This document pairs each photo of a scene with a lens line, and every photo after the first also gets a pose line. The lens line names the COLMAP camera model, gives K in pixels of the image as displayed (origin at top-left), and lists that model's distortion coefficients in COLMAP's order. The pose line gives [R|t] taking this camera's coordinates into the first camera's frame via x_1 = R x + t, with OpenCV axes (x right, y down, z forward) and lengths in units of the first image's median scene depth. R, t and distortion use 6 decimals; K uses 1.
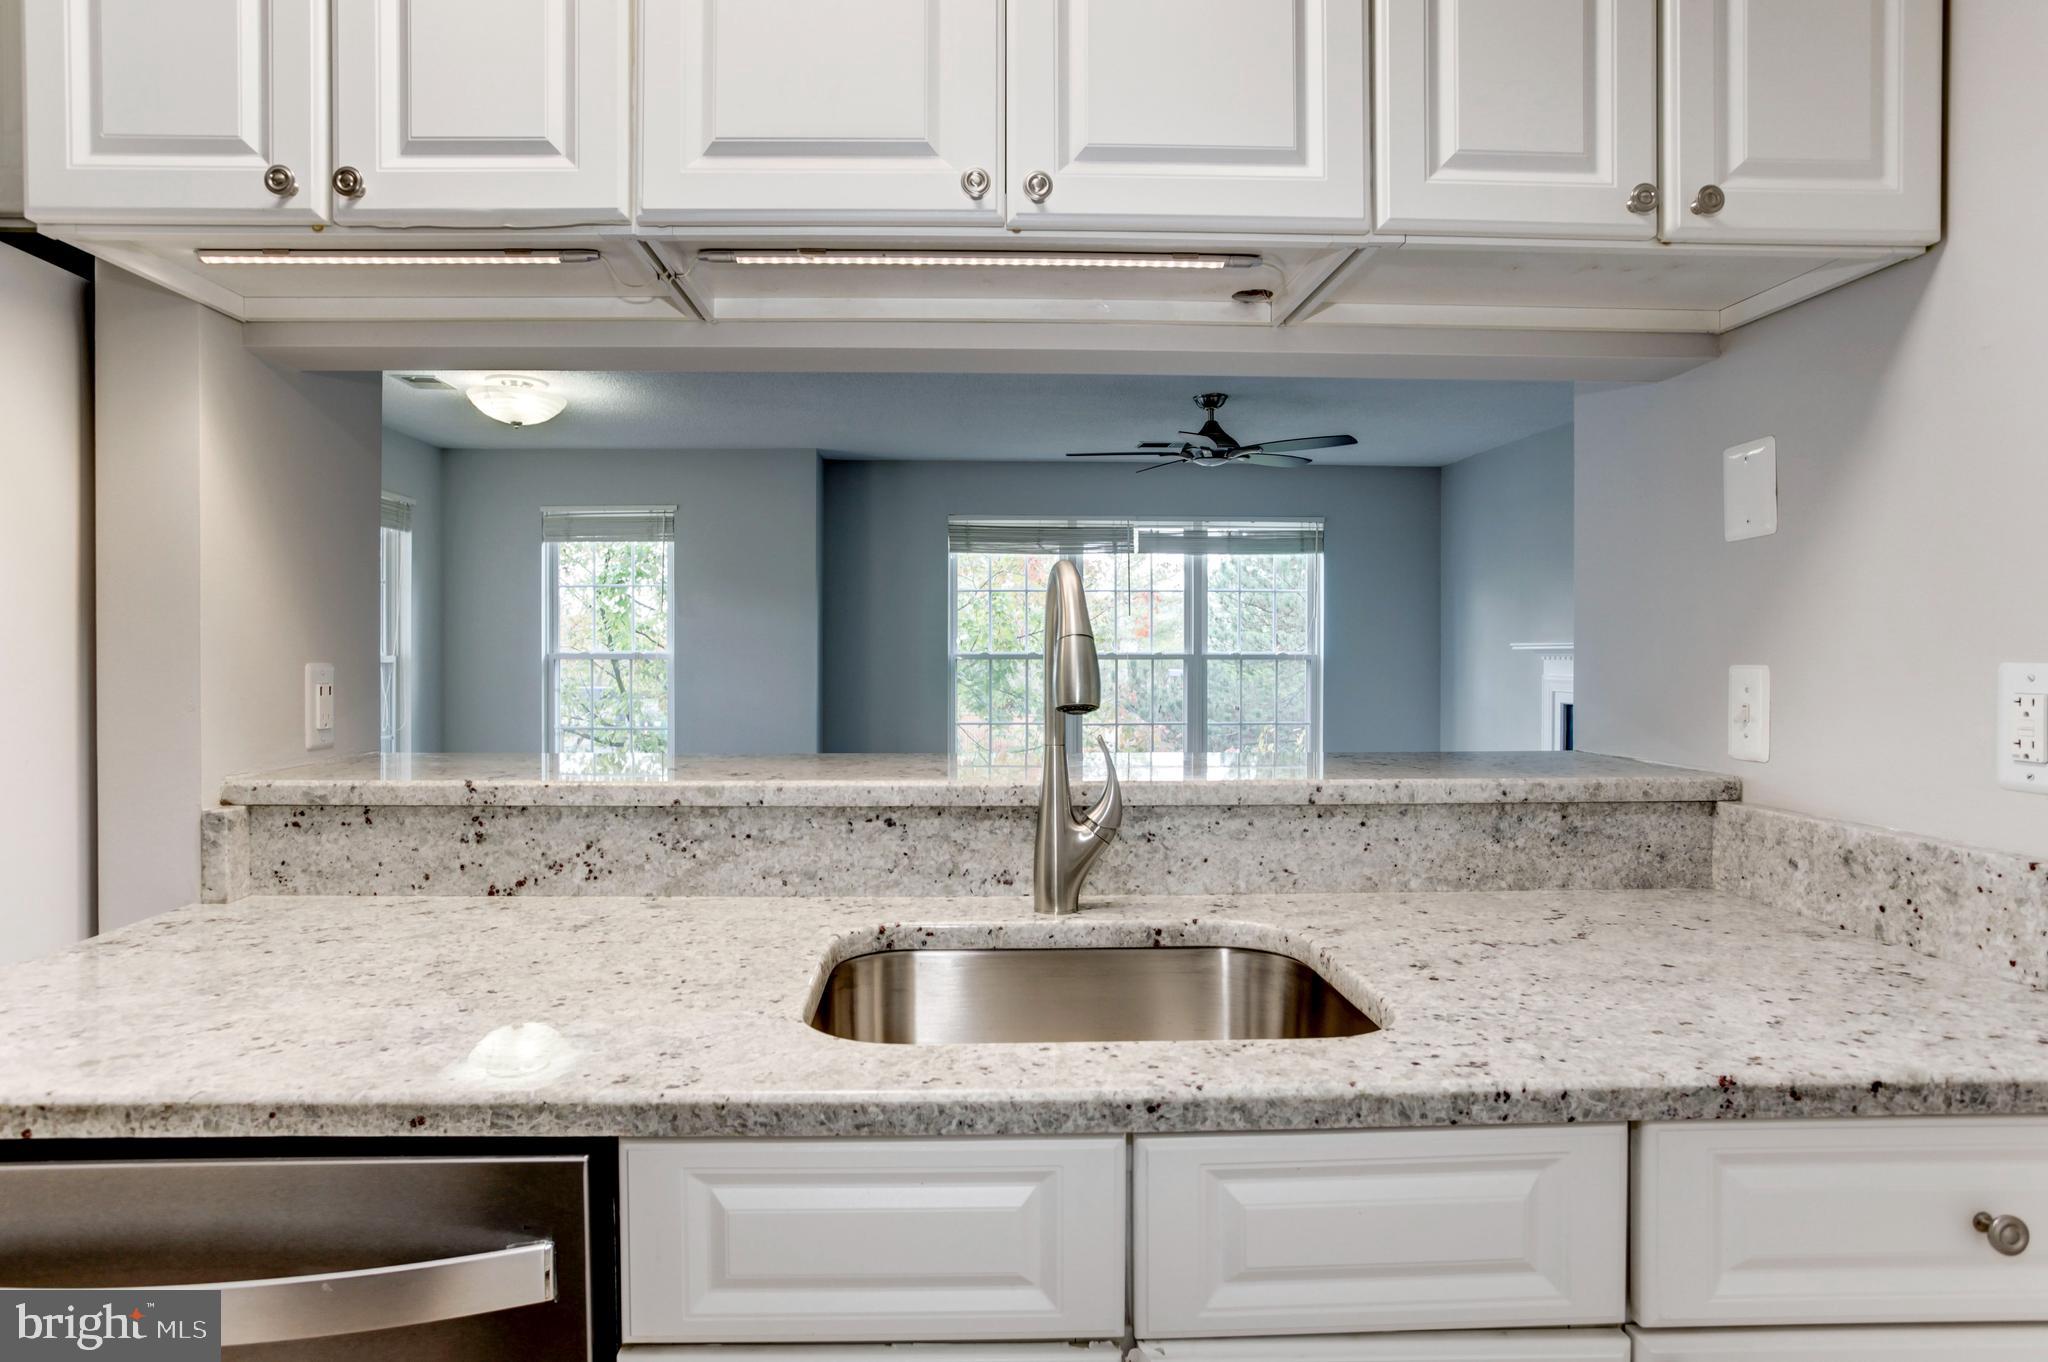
lens RADIAL K [[1063.1, 0, 979.0], [0, 1063.1, 665.7], [0, 0, 1]] dist [-0.053817, 0.027979]
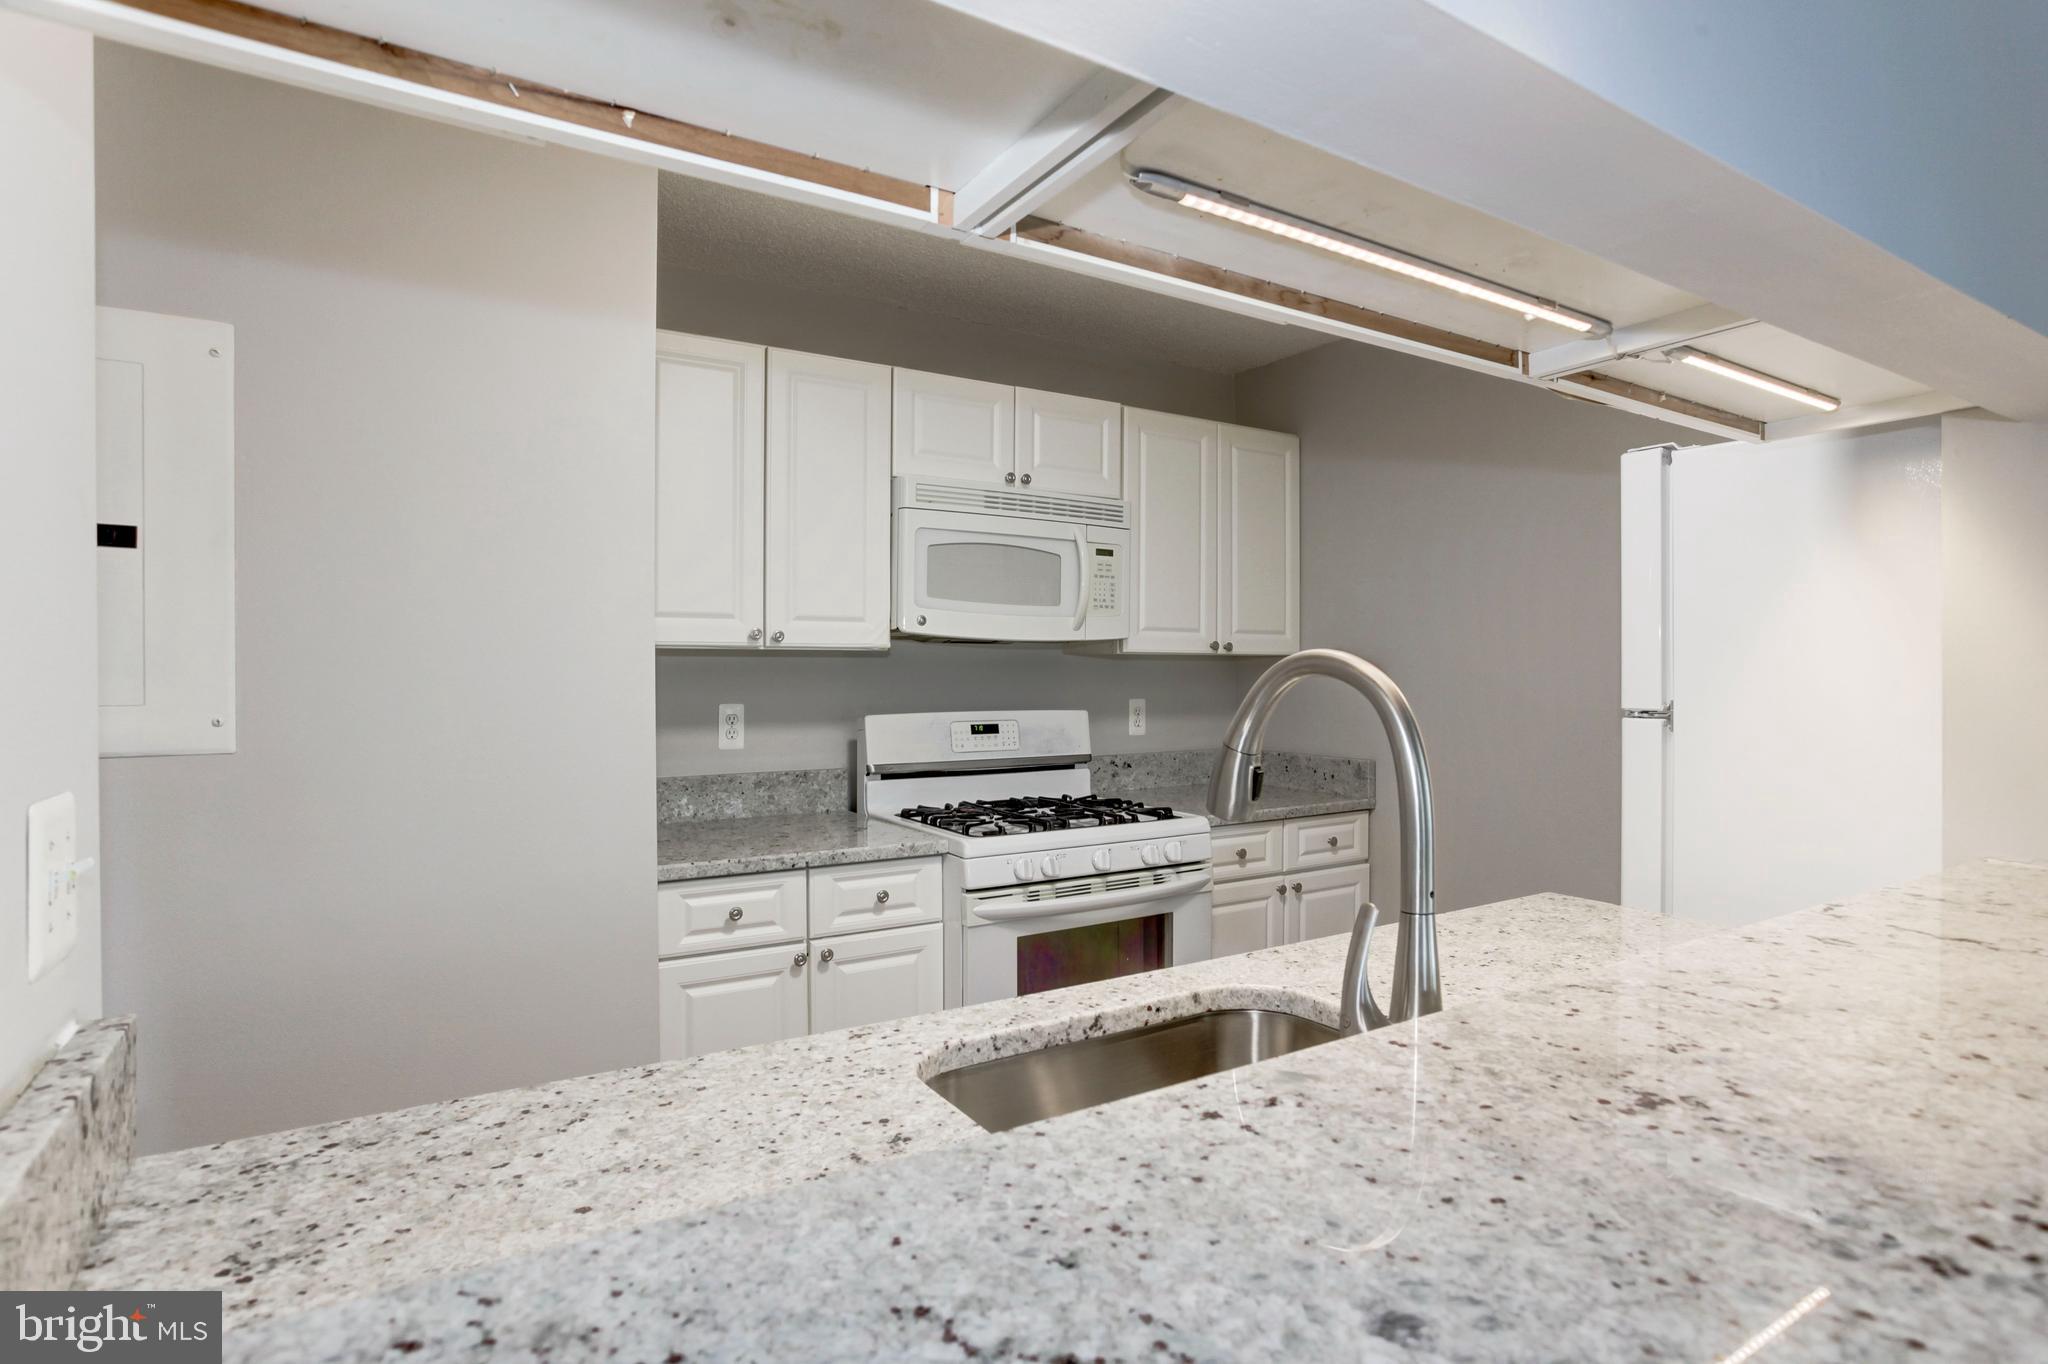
lens RADIAL K [[1063.1, 0, 1008.6], [0, 1063.1, 682.6], [0, 0, 1]] dist [-0.053817, 0.027979]
pose [[-0.866011, 0.003691, -0.500012, 0.595841], [-0.008782, 0.999706, 0.022589, -0.077837], [0.499949, 0.023953, -0.865724, 1.373441]]
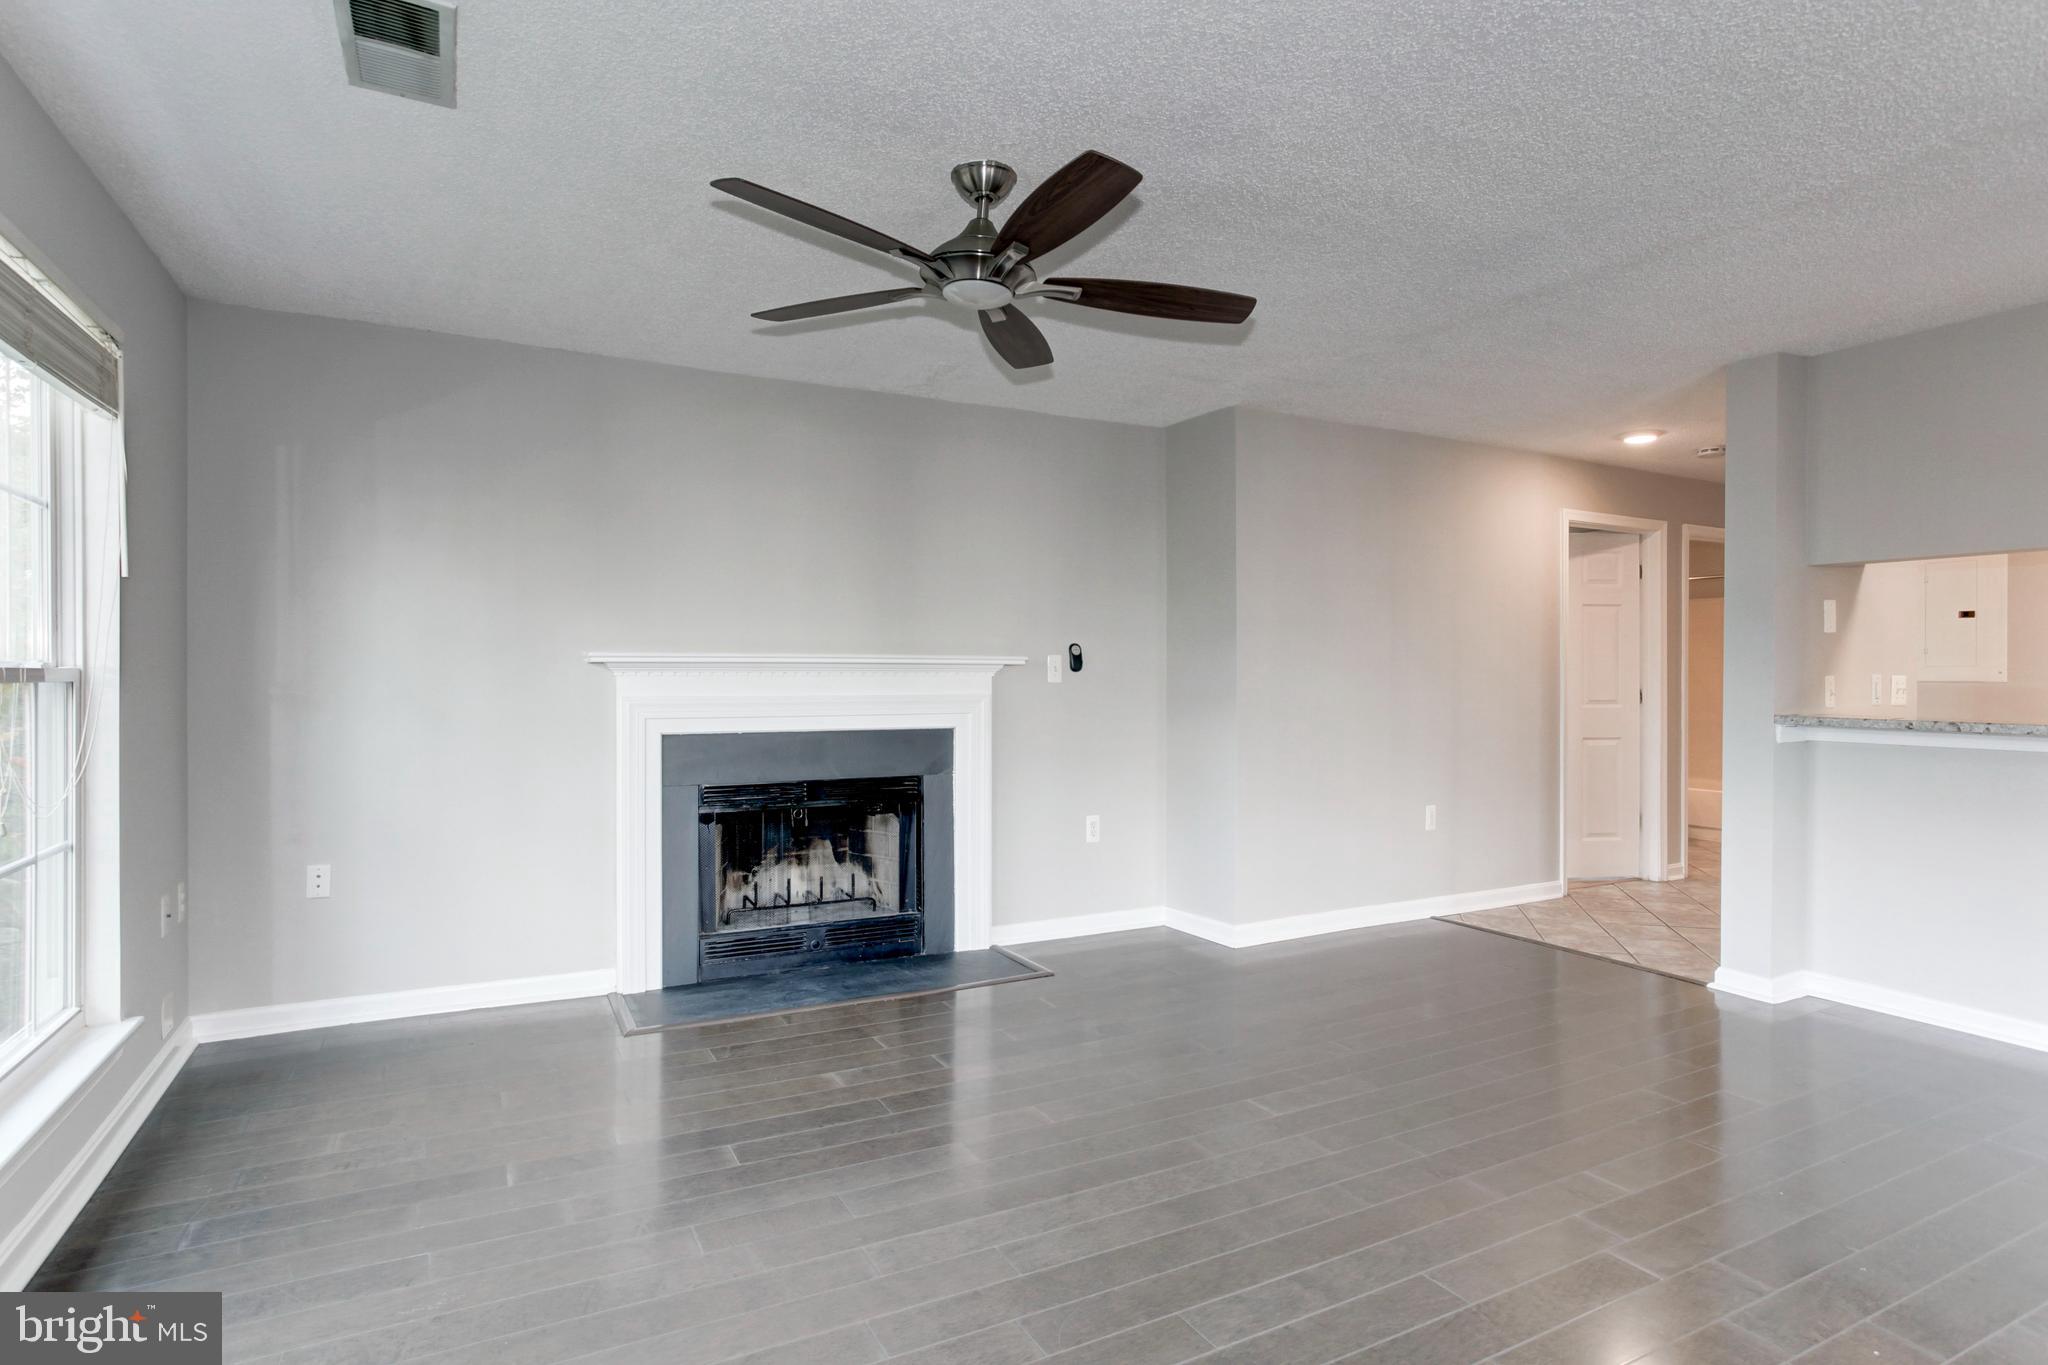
lens RADIAL K [[1037.1, 0, 1030.8], [0, 1037.1, 688.7], [0, 0, 1]] dist [-0.025726, 0.009782]
pose [[-0.447845, -0.015981, 0.893968, -0.841485], [0.008167, 0.999725, 0.021963, -0.045125], [-0.894074, 0.017137, -0.447591, 4.432395]]
